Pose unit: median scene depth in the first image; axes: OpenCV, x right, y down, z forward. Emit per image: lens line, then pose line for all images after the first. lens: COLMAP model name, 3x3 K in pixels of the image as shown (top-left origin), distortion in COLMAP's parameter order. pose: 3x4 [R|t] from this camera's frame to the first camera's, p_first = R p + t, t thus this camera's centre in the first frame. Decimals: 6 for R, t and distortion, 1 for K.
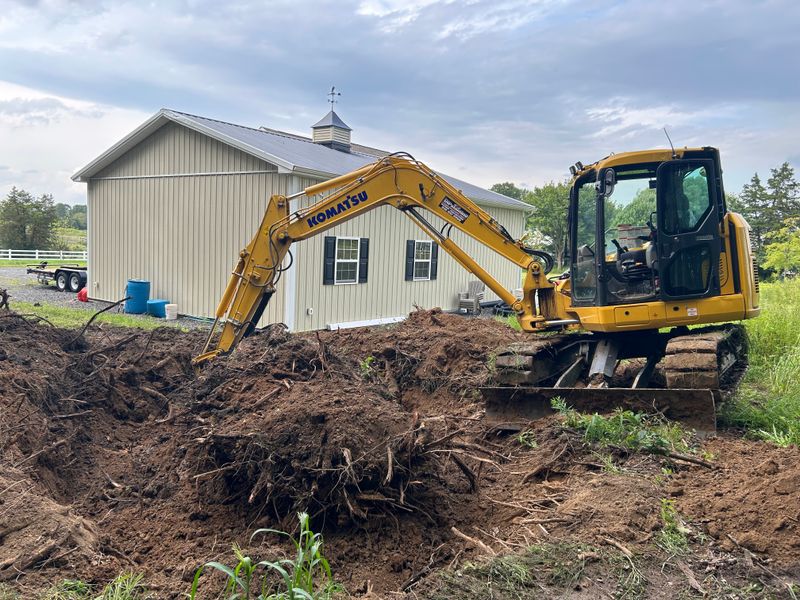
lens RADIAL K [[604.3, 0, 399.2], [0, 604.3, 299.0], [0, 0, 1]] dist [0.074700, 0.001526]
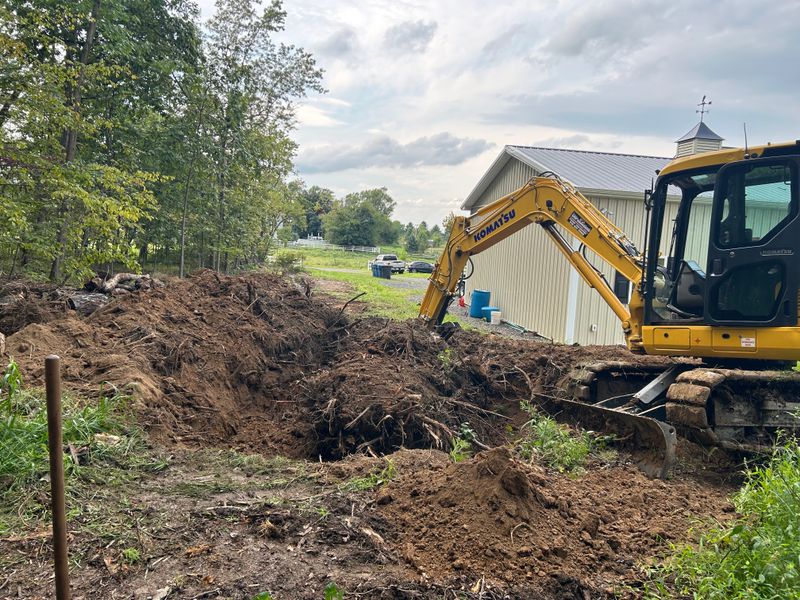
lens RADIAL K [[604.3, 0, 400.2], [0, 604.3, 297.7], [0, 0, 1]] dist [0.074700, 0.001526]
pose [[0.722243, 0.065102, -0.688569, 0.585913], [-0.092820, 0.995678, -0.003221, 0.006209], [0.685383, 0.066239, 0.725164, 0.062461]]
